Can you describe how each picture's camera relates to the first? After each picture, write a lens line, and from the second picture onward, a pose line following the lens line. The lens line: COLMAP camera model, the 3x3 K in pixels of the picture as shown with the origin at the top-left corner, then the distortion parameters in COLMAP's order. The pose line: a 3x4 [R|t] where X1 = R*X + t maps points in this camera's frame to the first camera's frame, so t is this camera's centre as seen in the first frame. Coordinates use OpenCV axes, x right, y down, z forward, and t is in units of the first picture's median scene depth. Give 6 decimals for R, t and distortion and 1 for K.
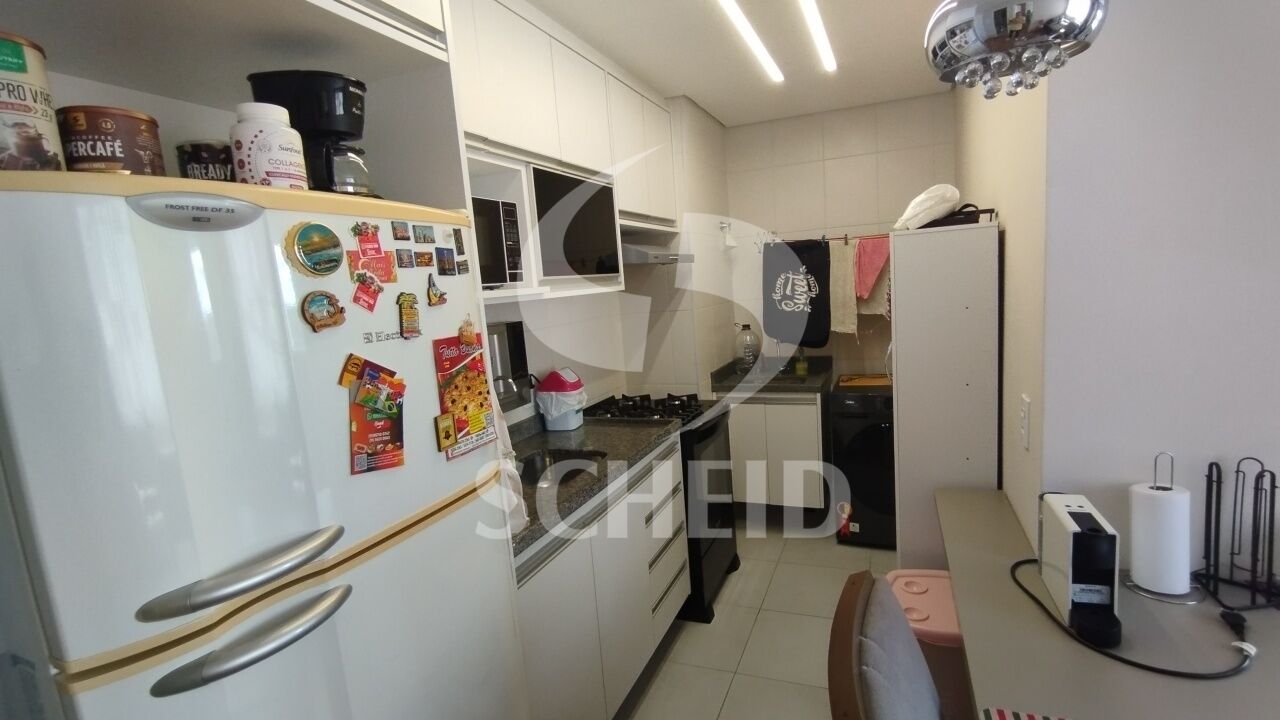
lens RADIAL K [[591.3, 0, 667.8], [0, 591.3, 359.4], [0, 0, 1]] dist [0.011186, 0.000046]
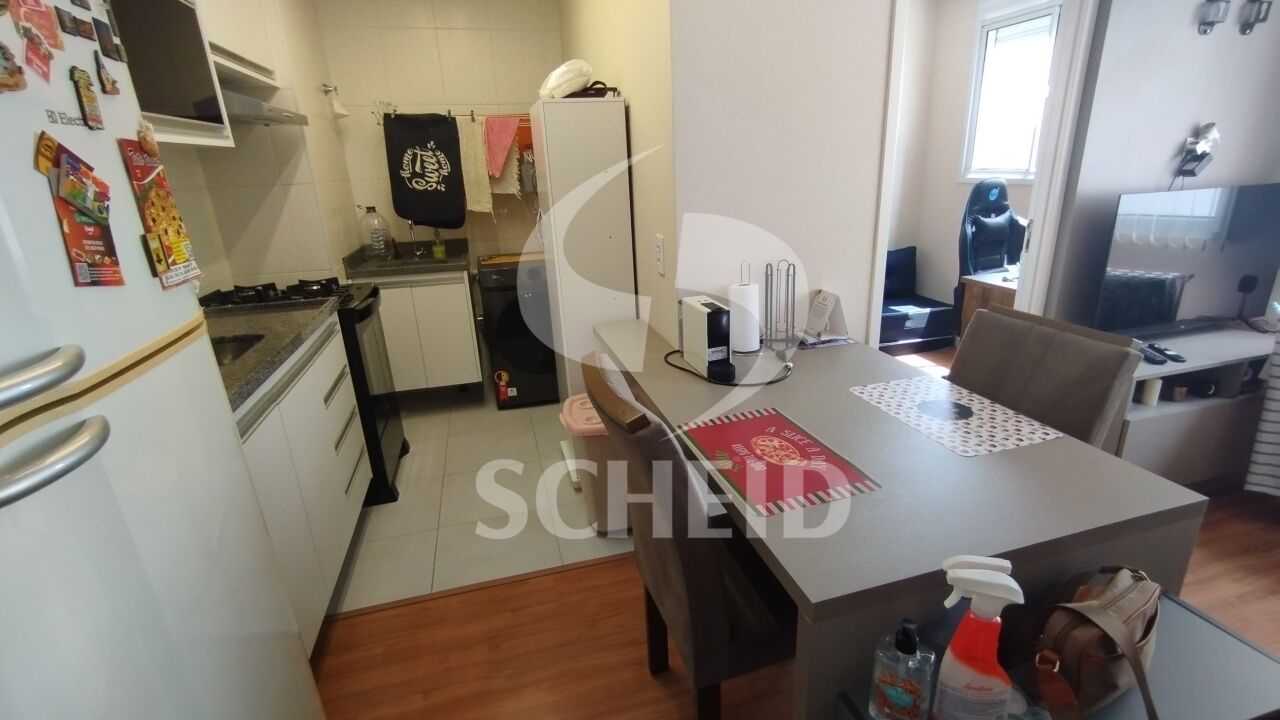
lens RADIAL K [[604.1, 0, 658.0], [0, 604.1, 366.2], [0, 0, 1]] dist [0.009939, -0.010525]
pose [[0.795215, -0.150472, 0.587359, -0.184696], [0.061409, 0.983723, 0.168874, 0.097186], [-0.603210, -0.098222, 0.791512, -0.069128]]
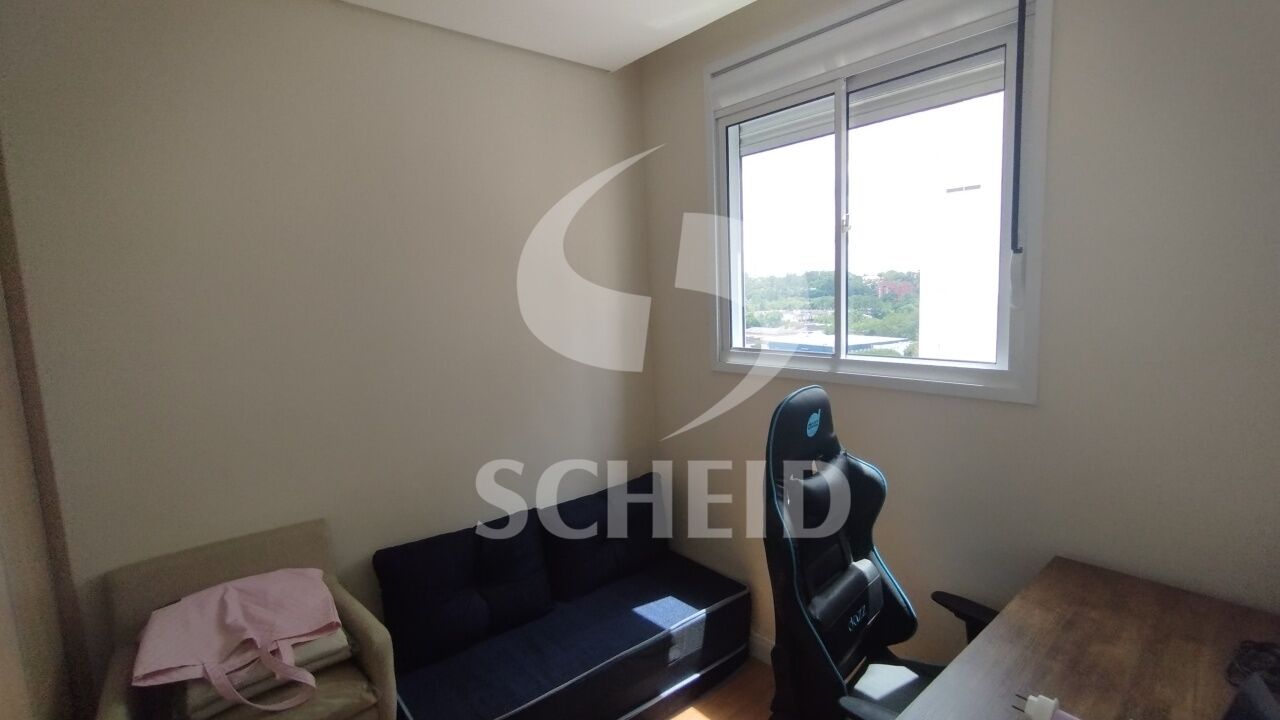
lens RADIAL K [[591.3, 0, 667.8], [0, 591.3, 359.4], [0, 0, 1]] dist [0.011186, 0.000046]
pose [[0.457311, -0.055180, 0.887593, 0.848338], [0.131211, 0.991337, -0.005973, -0.128806], [-0.879574, 0.119193, 0.460589, 0.541854]]
